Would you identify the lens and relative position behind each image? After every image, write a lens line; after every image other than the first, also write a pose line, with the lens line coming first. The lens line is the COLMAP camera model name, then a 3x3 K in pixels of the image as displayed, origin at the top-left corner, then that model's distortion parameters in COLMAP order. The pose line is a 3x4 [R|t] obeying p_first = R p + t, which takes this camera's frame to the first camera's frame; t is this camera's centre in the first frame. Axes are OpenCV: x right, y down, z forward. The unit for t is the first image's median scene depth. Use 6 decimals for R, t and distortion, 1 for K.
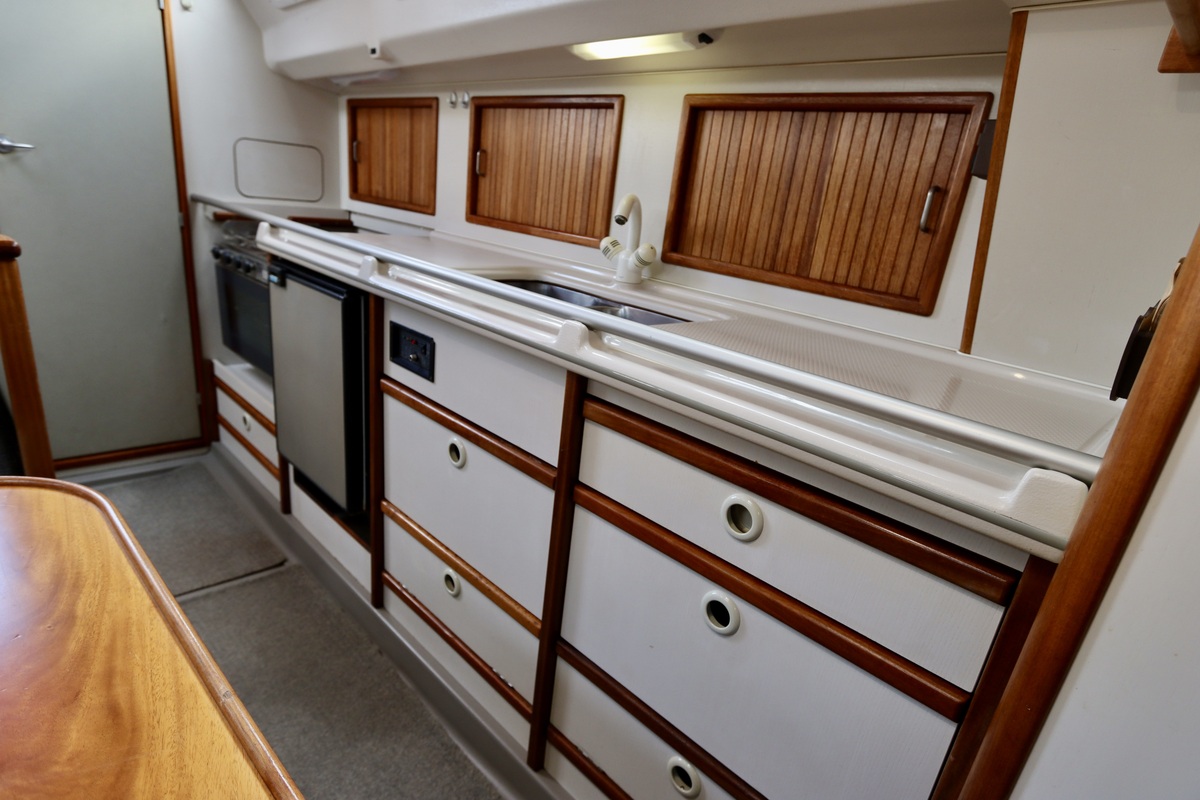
lens RADIAL K [[654.7, 0, 601.6], [0, 654.7, 435.6], [0, 0, 1]] dist [0.000576, 0.000384]
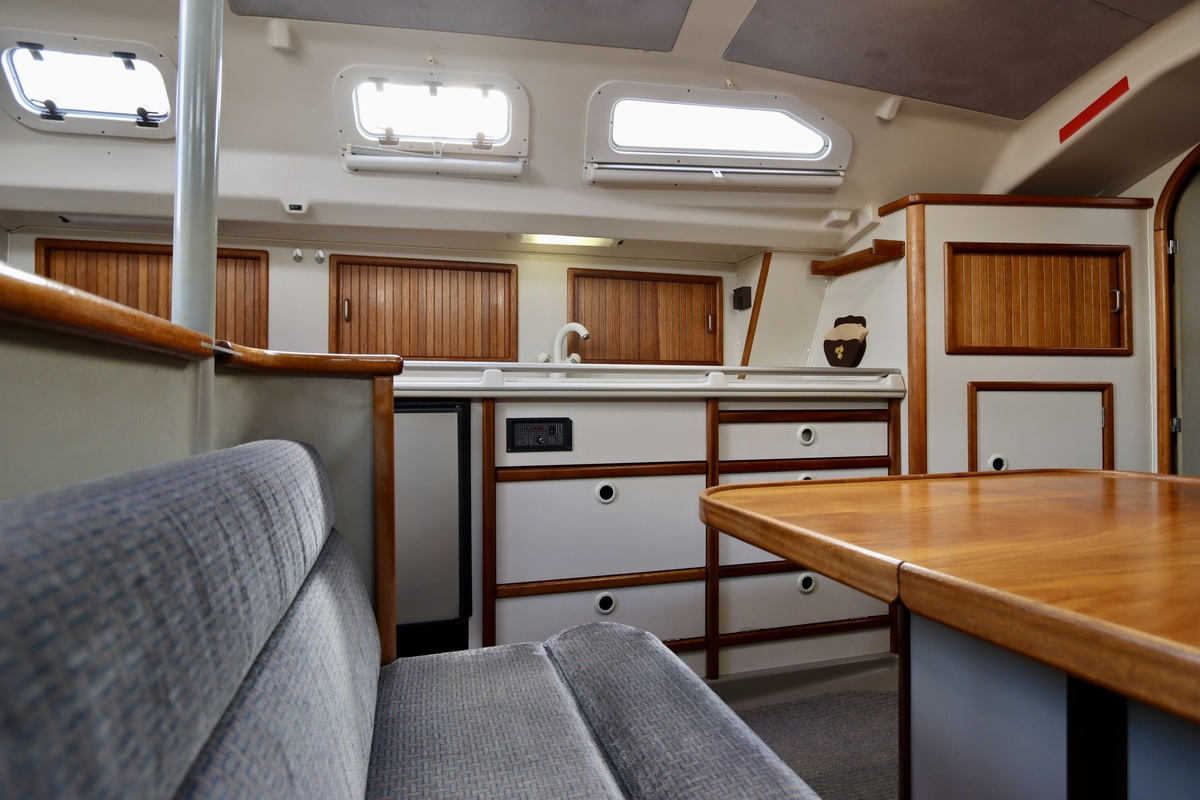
lens RADIAL K [[620.9, 0, 600.0], [0, 620.9, 400.0], [0, 0, 1]] dist [0.001606, 0.000725]
pose [[0.468318, -0.112269, 0.876398, -1.138075], [0.366470, 0.927234, -0.077048, -0.049720], [-0.803976, 0.357256, 0.475384, 0.269475]]
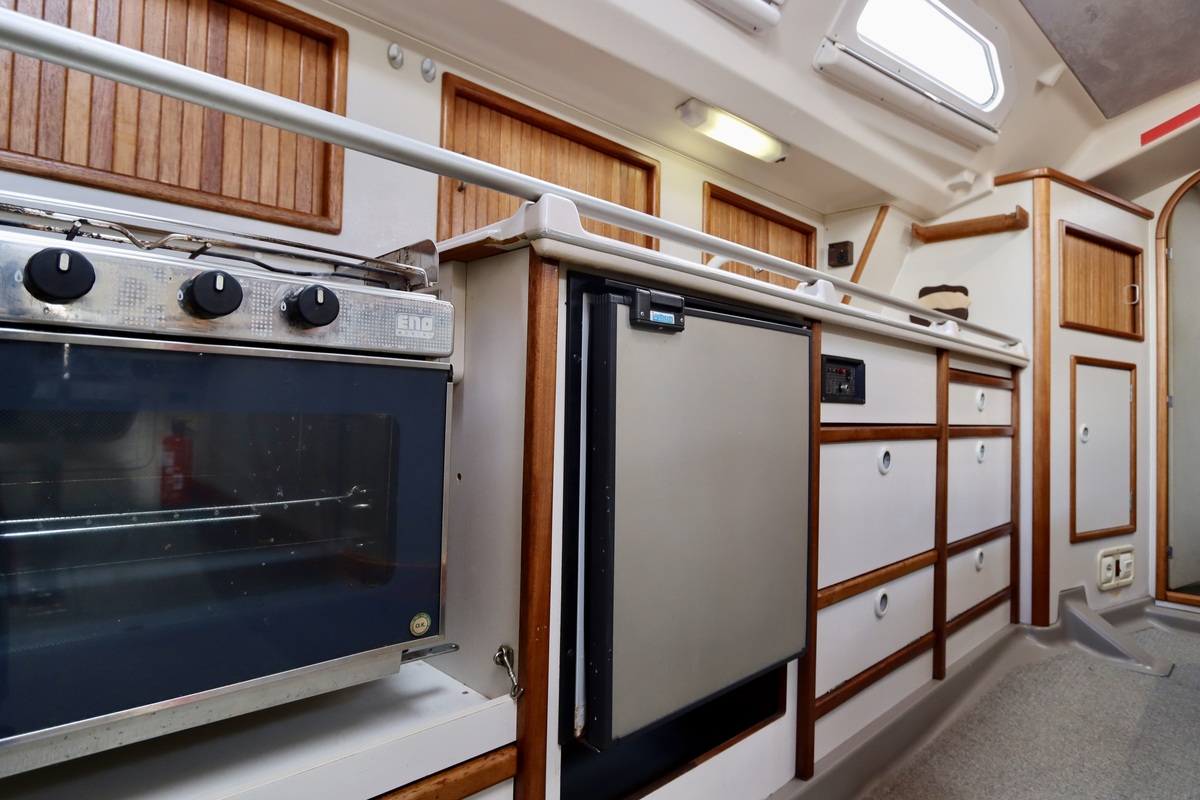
lens RADIAL K [[657.9, 0, 638.4], [0, 657.9, 398.7], [0, 0, 1]] dist [0.000486, -0.000491]
pose [[-0.010193, -0.097235, 0.995209, -1.079352], [0.332402, 0.938333, 0.095082, -0.256569], [-0.943083, 0.331779, 0.022756, 1.113457]]
